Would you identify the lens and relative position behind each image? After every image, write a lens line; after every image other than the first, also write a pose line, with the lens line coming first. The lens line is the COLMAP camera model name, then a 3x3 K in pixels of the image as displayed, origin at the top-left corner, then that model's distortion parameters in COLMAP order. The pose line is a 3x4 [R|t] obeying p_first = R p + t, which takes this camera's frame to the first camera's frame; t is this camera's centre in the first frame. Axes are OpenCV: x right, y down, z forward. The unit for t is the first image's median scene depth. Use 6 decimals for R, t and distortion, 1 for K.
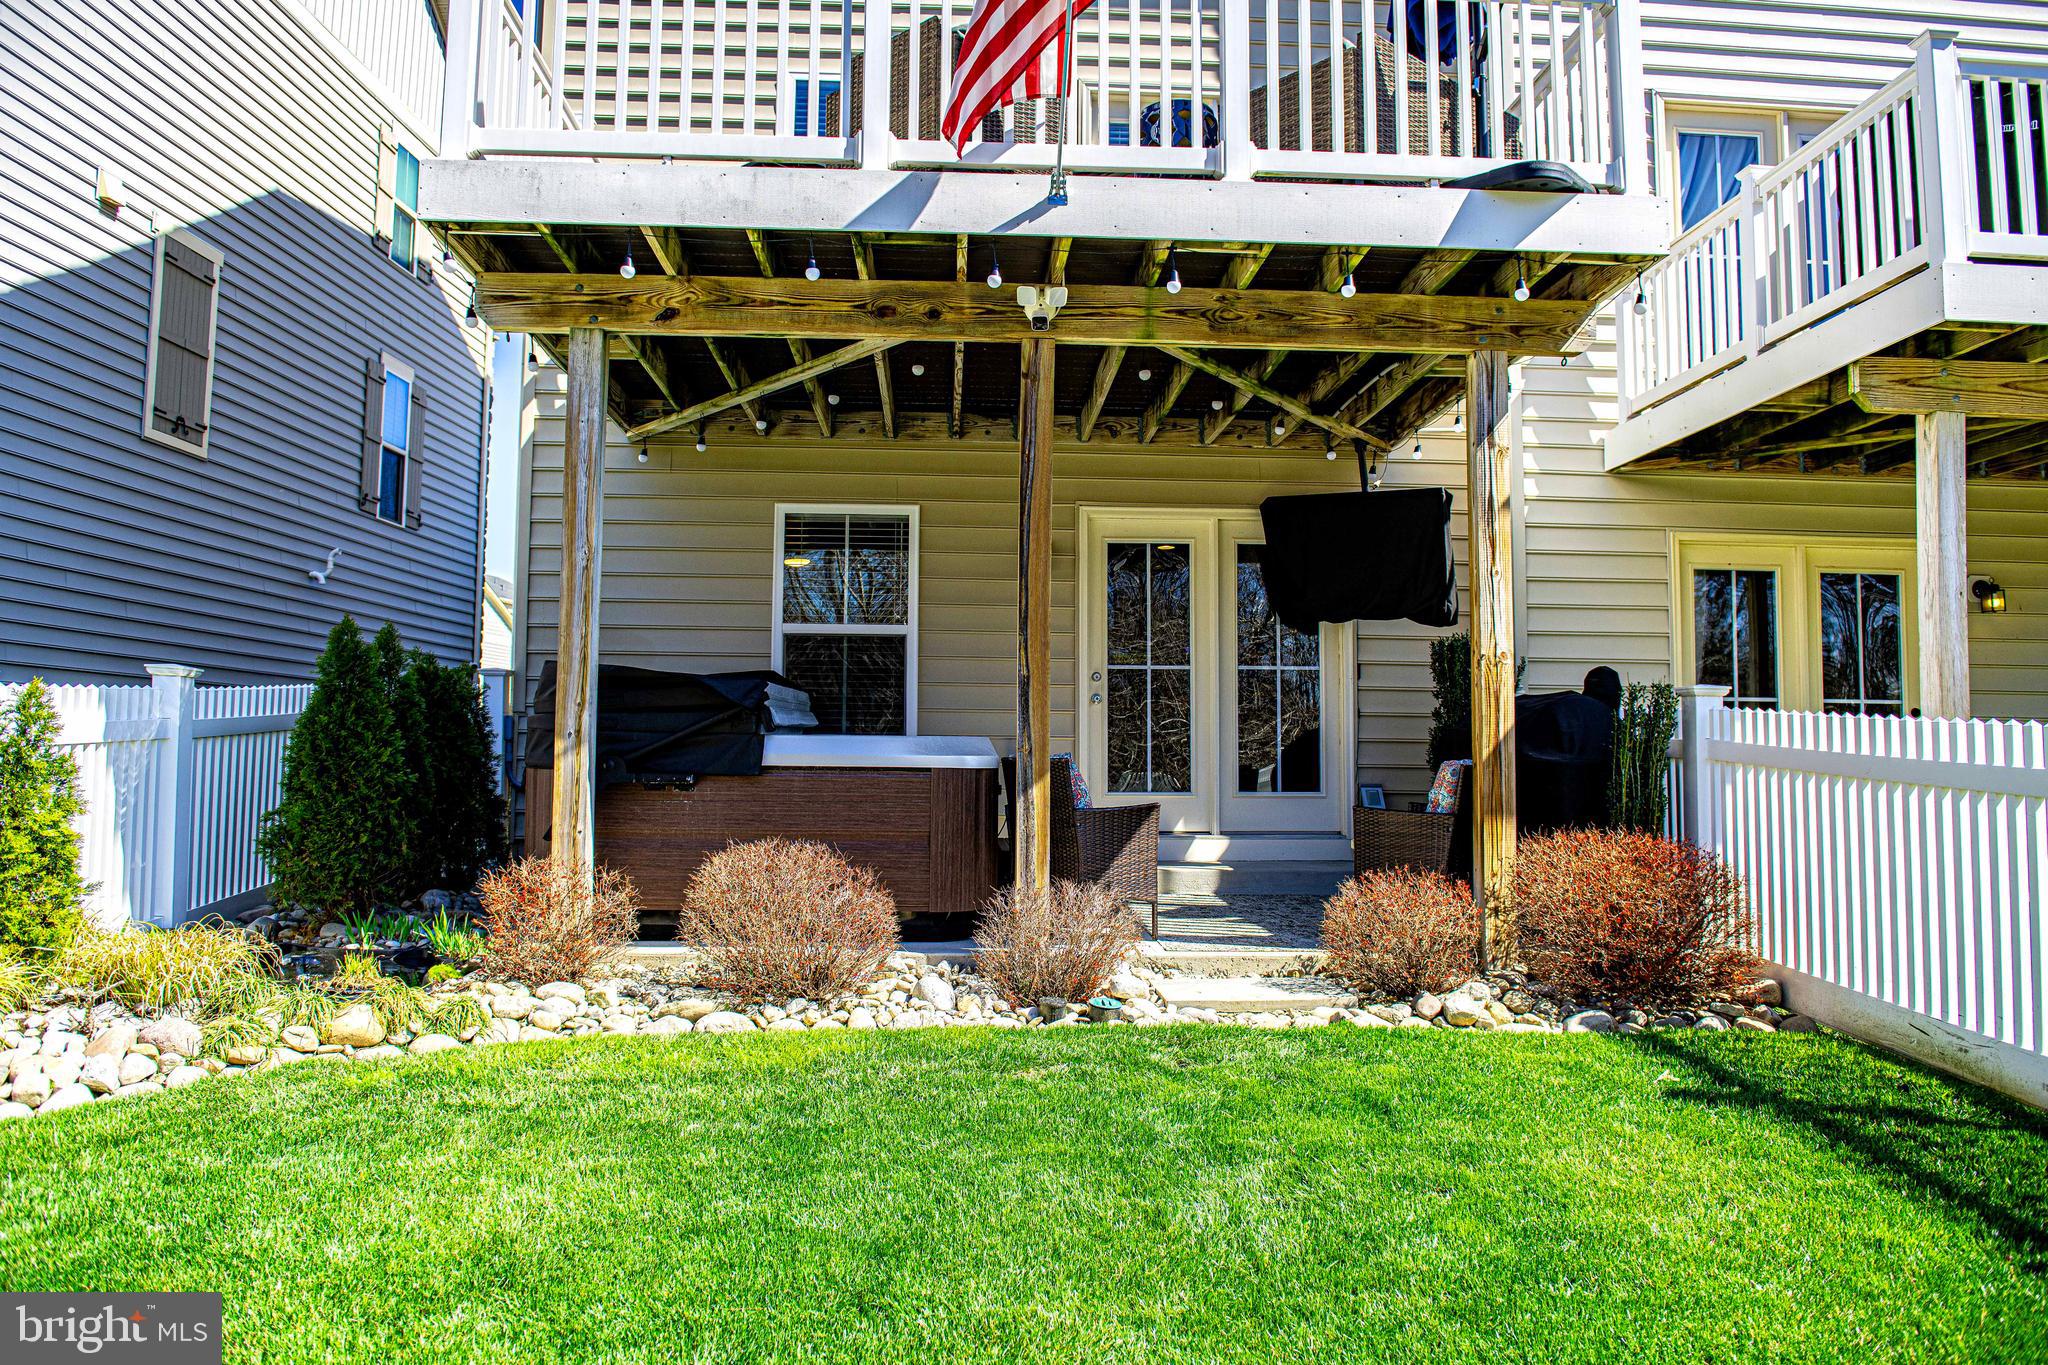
lens RADIAL K [[1450.3, 0, 1016.2], [0, 1450.3, 684.0], [0, 0, 1]] dist [-0.031756, -0.008441]
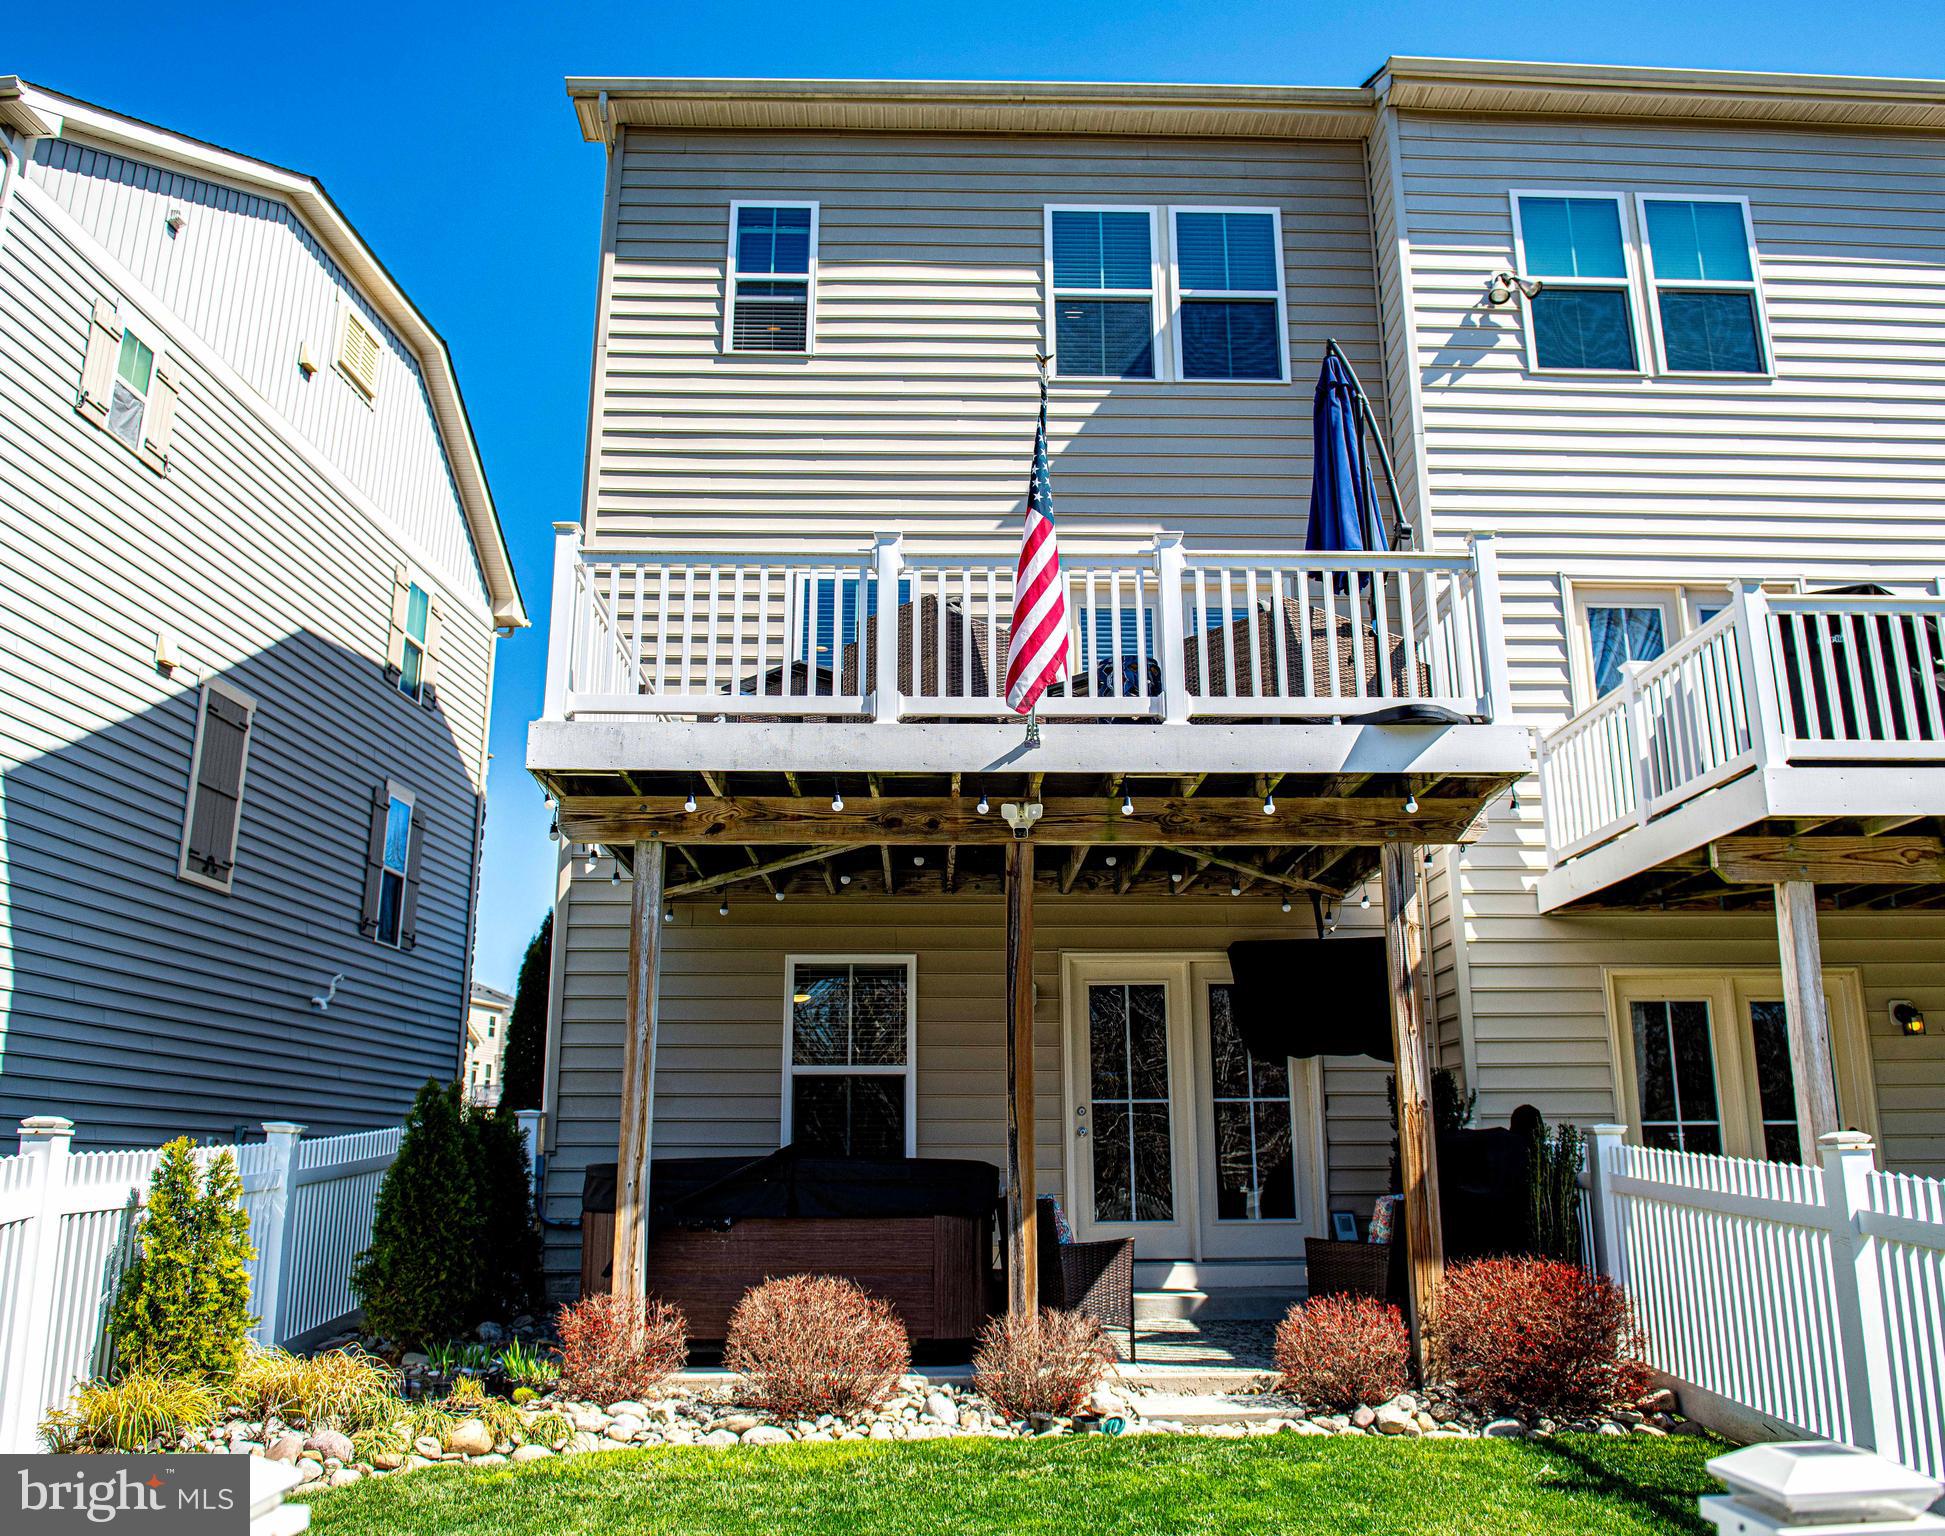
lens RADIAL K [[1611.6, 0, 967.4], [0, 1611.6, 758.8], [0, 0, 1]] dist [-0.036098, -0.008638]
pose [[0.999579, -0.017800, -0.022932, 0.003815], [0.013025, 0.980974, -0.193700, -0.046418], [0.025944, 0.193319, 0.980793, -0.331956]]
